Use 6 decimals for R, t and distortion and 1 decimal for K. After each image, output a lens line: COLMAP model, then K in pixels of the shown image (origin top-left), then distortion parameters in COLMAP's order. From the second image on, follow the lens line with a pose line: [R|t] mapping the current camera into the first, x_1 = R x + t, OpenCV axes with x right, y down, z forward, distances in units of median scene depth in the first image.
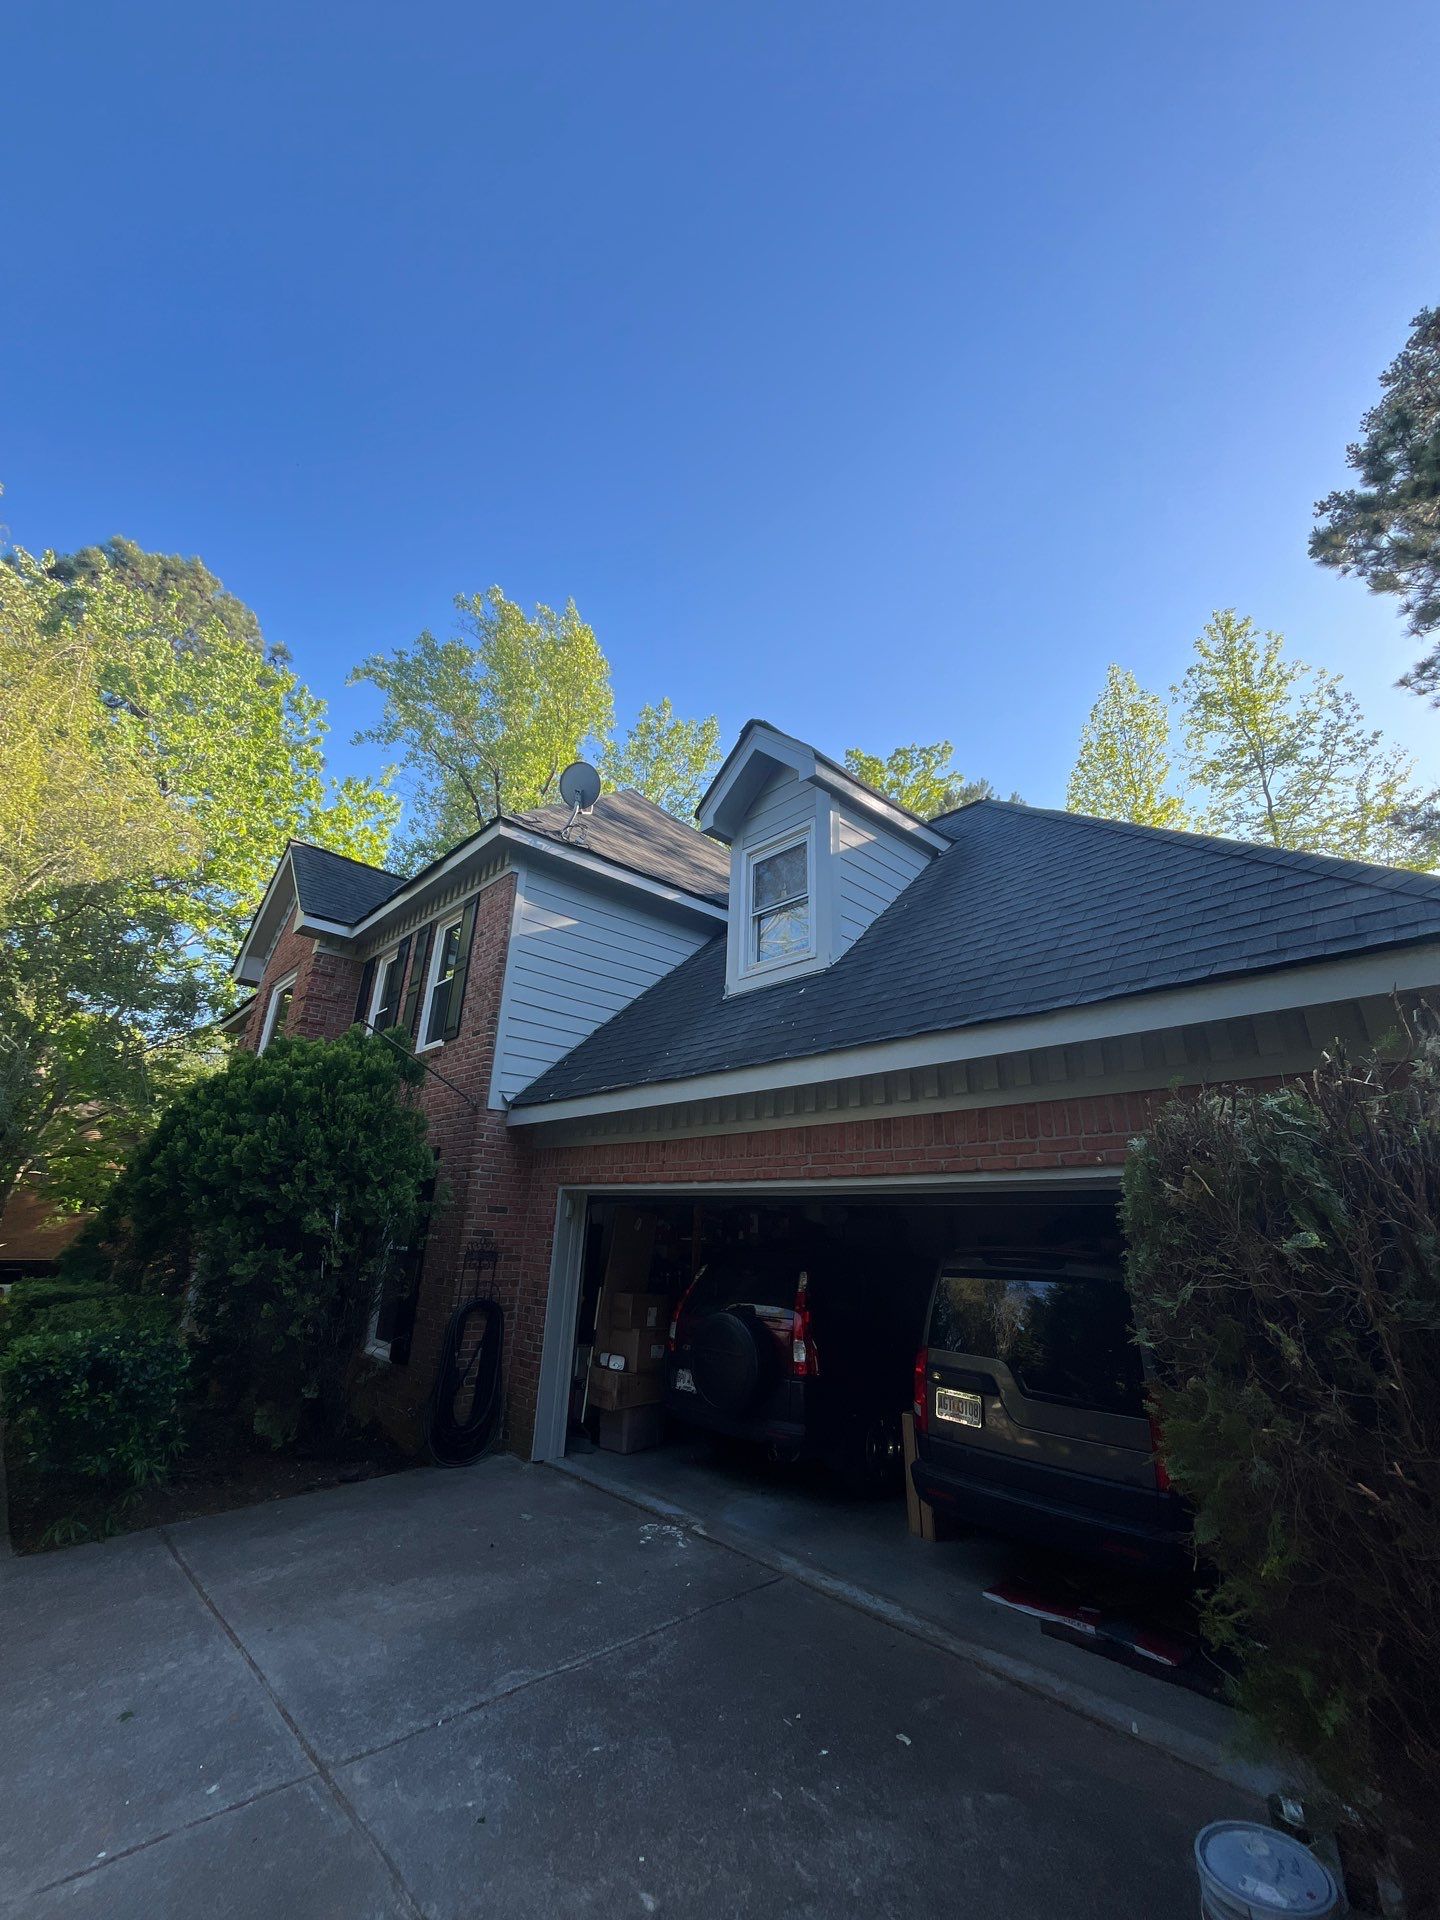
lens RADIAL K [[773.4, 0, 721.8], [0, 773.4, 950.1], [0, 0, 1]] dist [-0.006303, -0.000166]
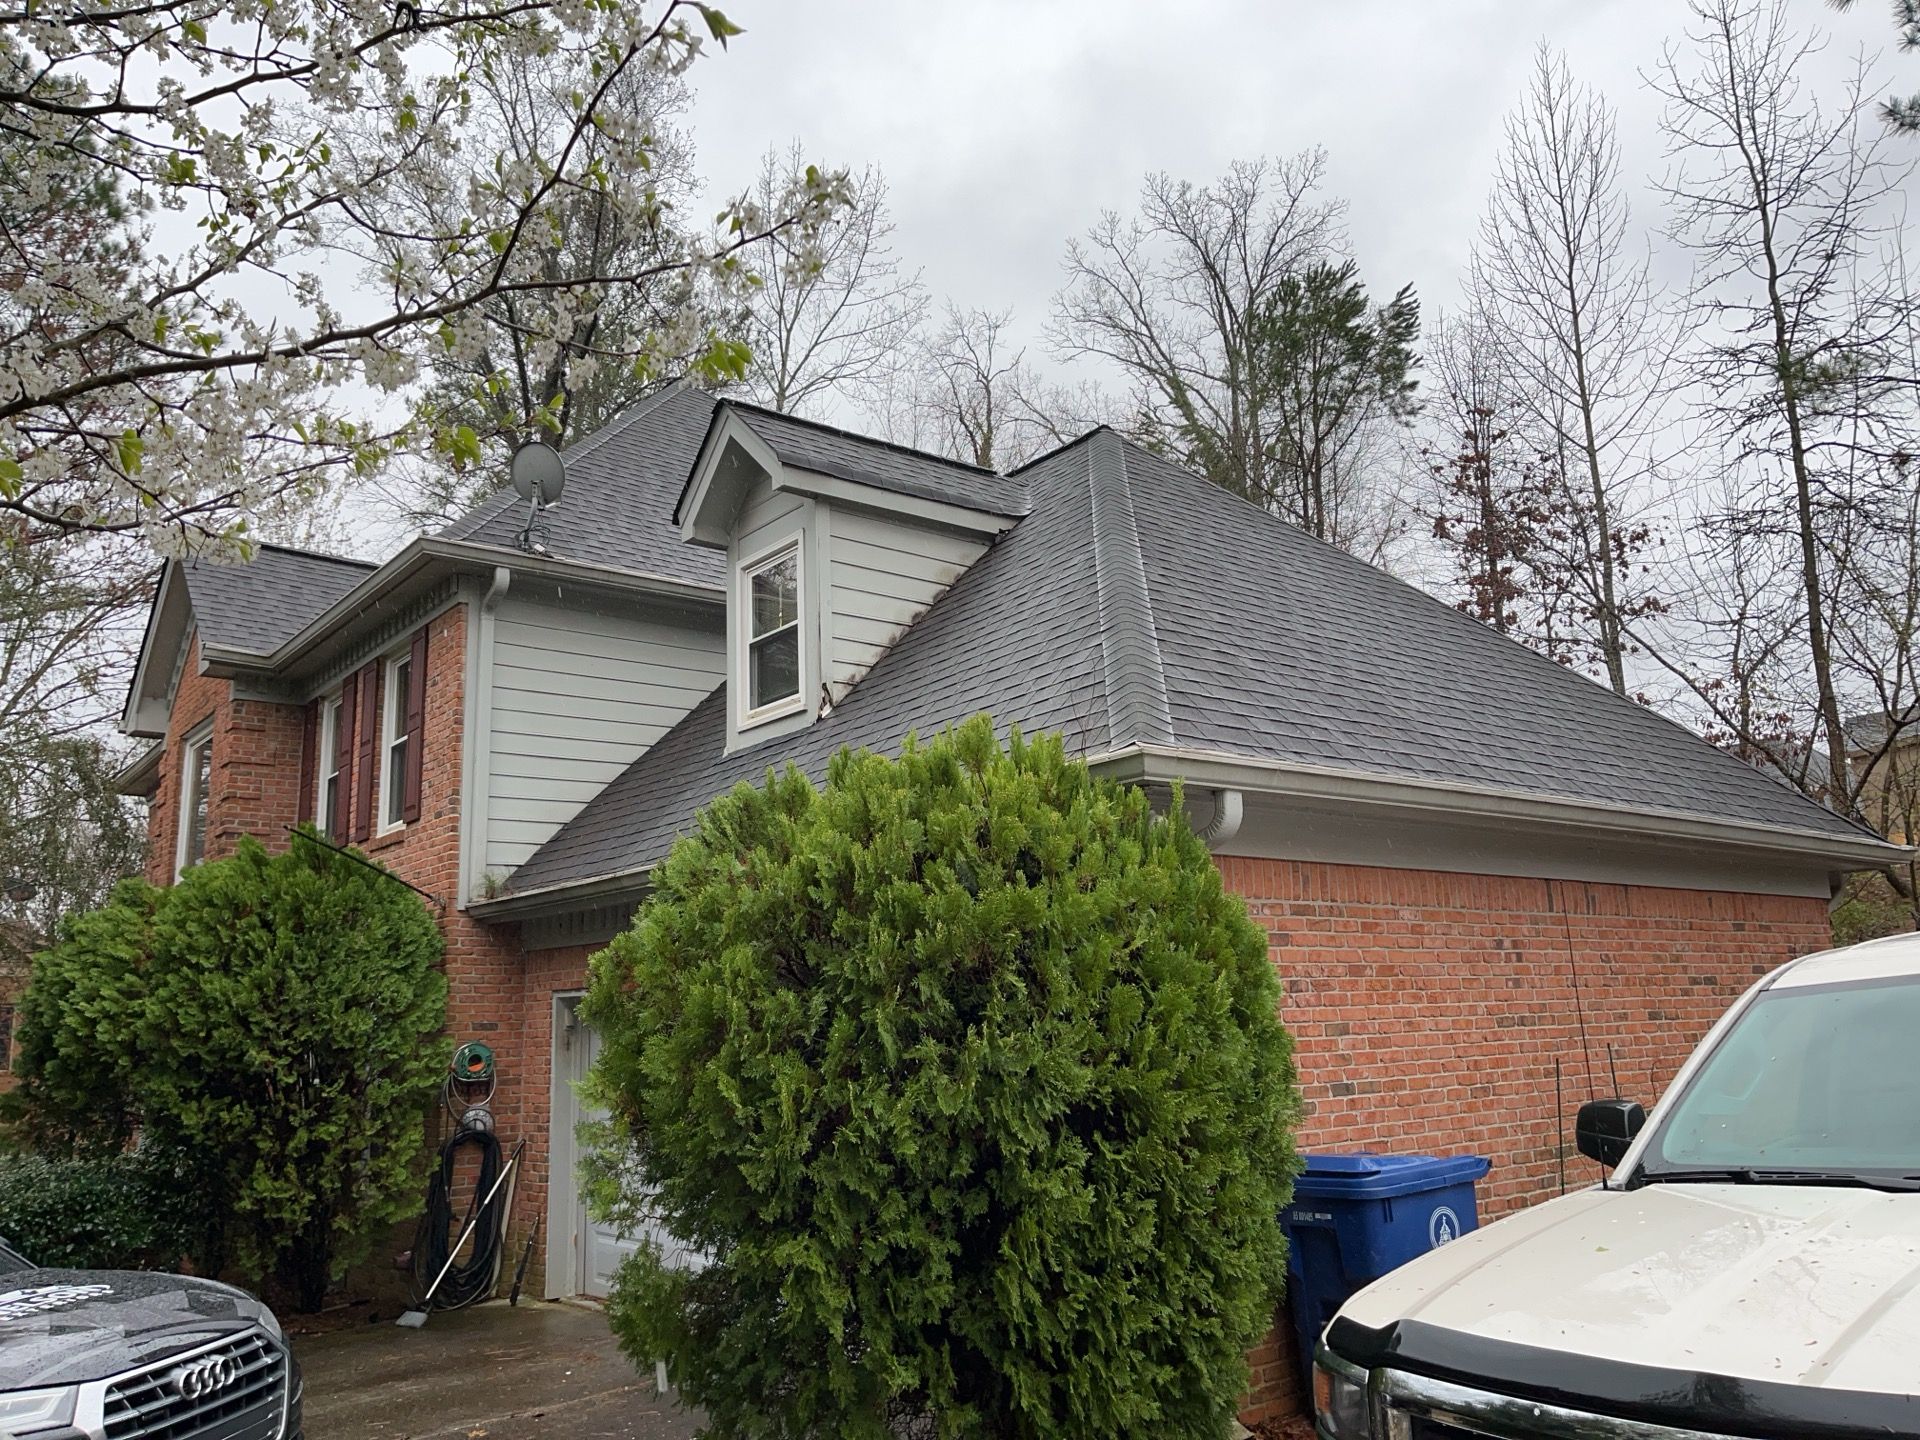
lens RADIAL K [[1433.9, 0, 960.0], [0, 1433.9, 720.0], [0, 0, 1]] dist [0.051389, -0.064185]
pose [[0.995397, -0.081436, -0.050518, 0.322309], [0.087637, 0.986823, 0.136017, -0.154689], [0.038776, -0.139819, 0.989418, -0.464877]]
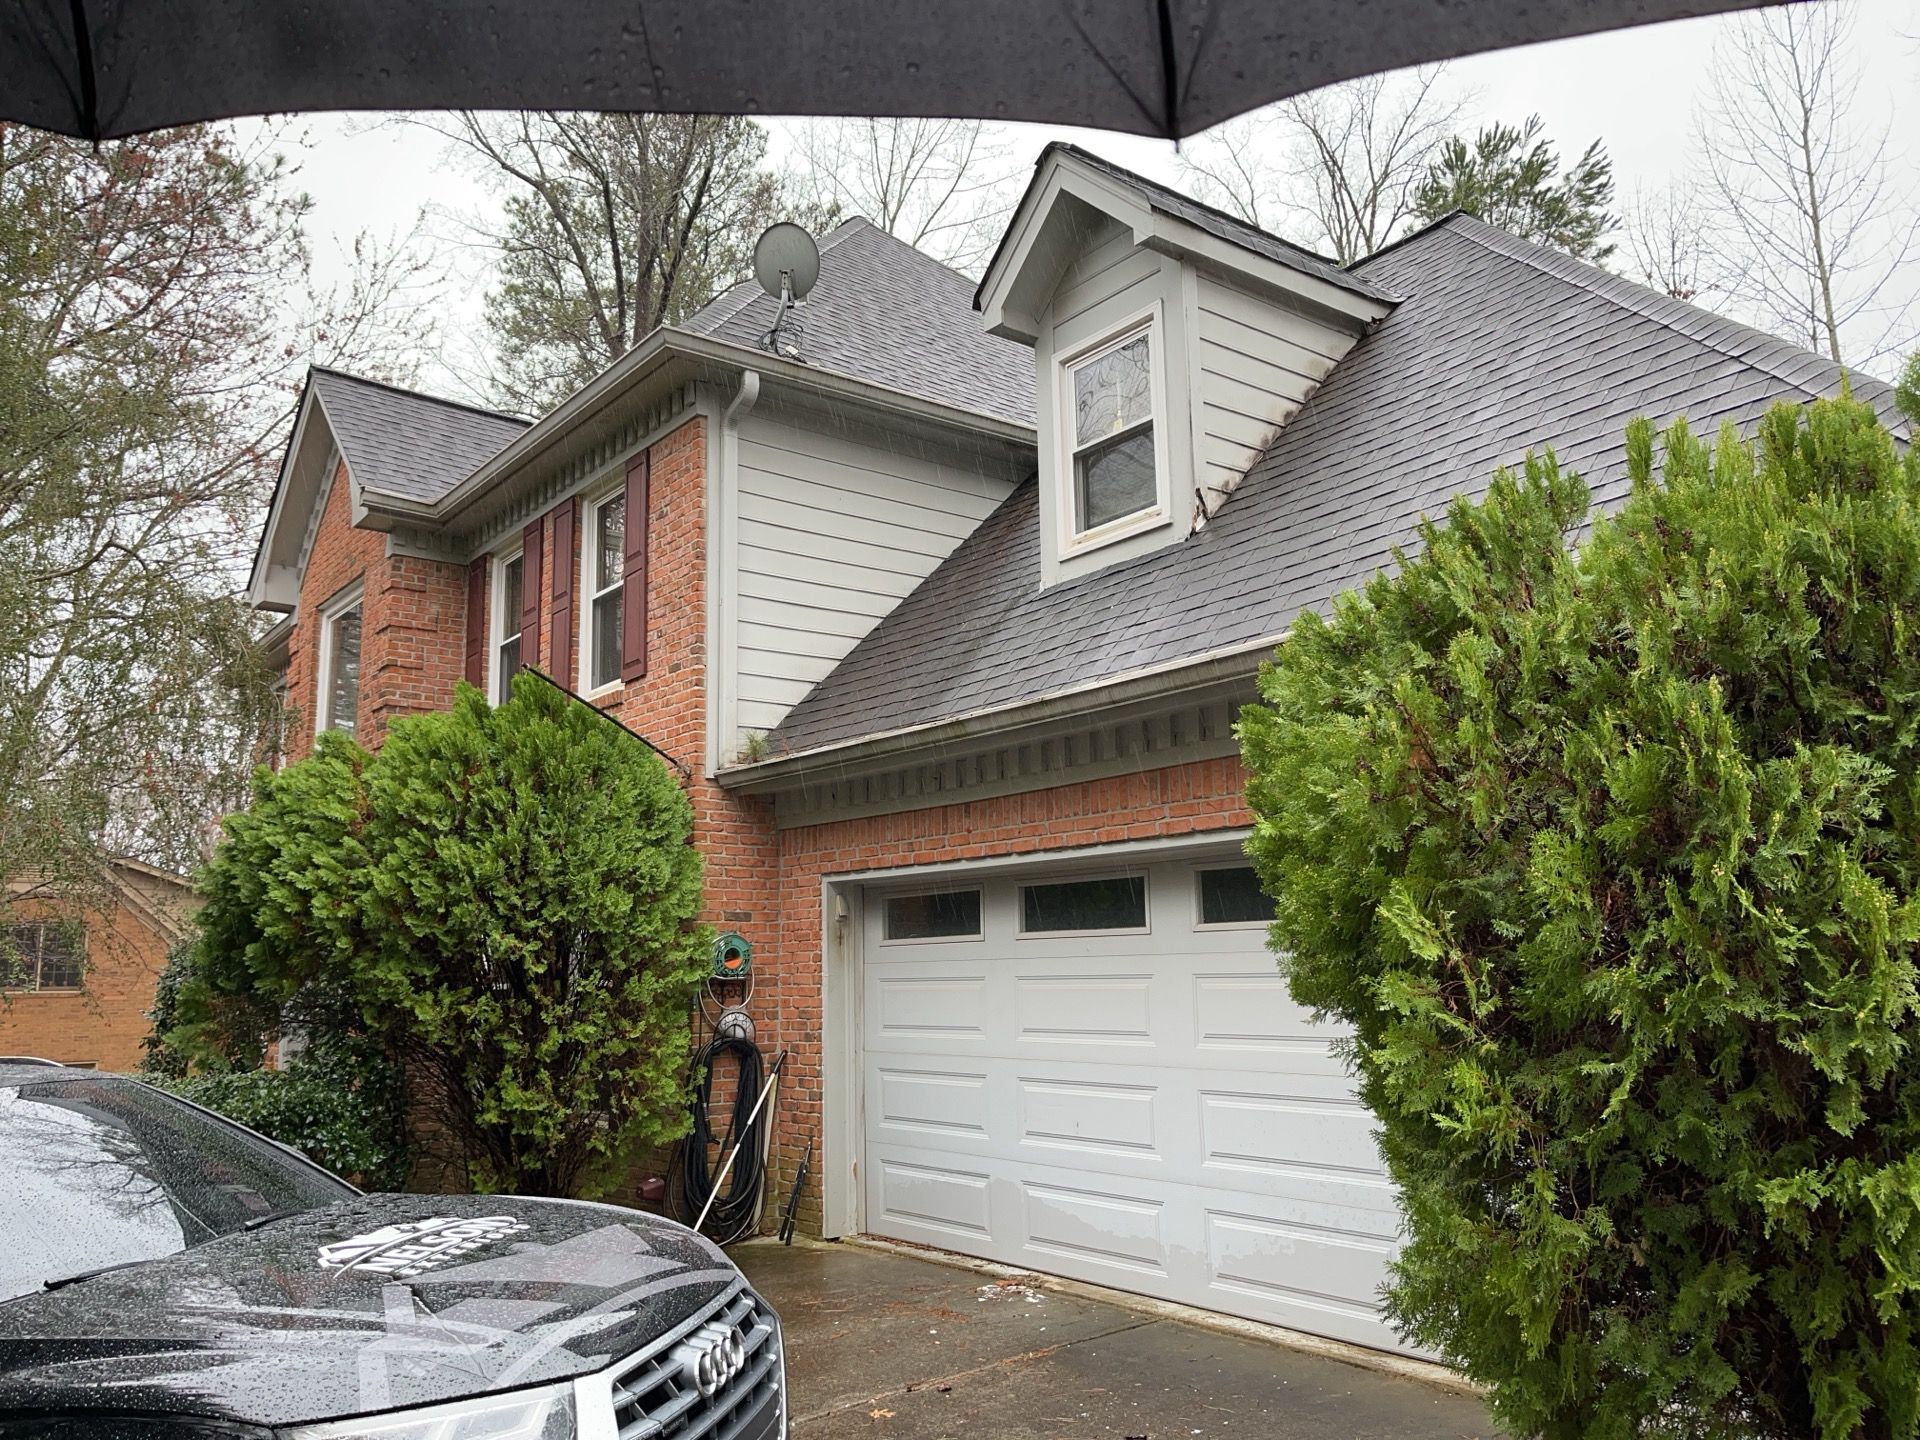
lens RADIAL K [[1433.9, 0, 960.0], [0, 1433.9, 720.0], [0, 0, 1]] dist [0.051389, -0.064185]
pose [[0.995144, -0.069901, -0.069293, 0.012008], [0.080831, 0.982102, 0.170125, -0.042971], [0.056161, -0.174900, 0.982983, -0.232192]]
